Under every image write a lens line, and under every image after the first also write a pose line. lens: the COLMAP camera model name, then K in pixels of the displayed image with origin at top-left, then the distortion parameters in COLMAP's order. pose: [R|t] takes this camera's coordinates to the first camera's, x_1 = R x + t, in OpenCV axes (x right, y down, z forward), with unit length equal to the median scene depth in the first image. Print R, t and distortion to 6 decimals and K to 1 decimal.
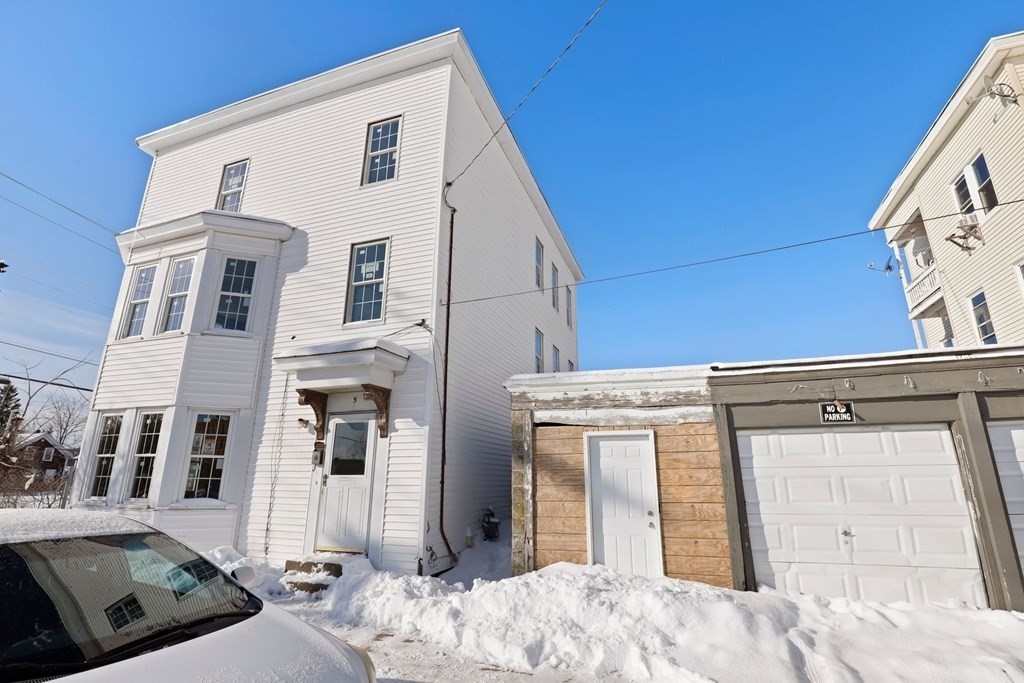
lens RADIAL K [[498.2, 0, 510.5], [0, 498.2, 335.9], [0, 0, 1]] dist [-0.033650, 0.004161]
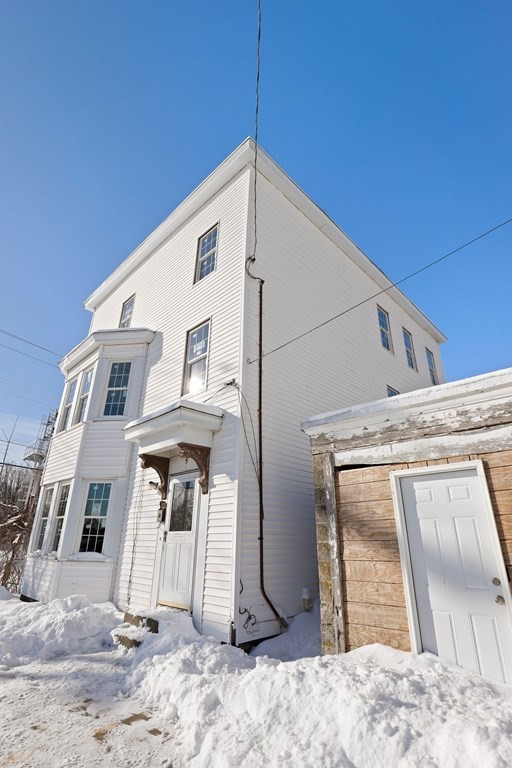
lens RADIAL K [[373.6, 0, 250.7], [0, 373.6, 382.7], [0, 0, 1]] dist [-0.033650, 0.004161]
pose [[0.902591, -0.163976, -0.398046, 0.180539], [0.113234, 0.982488, -0.147972, 0.100347], [0.415339, 0.088486, 0.905353, 0.304257]]
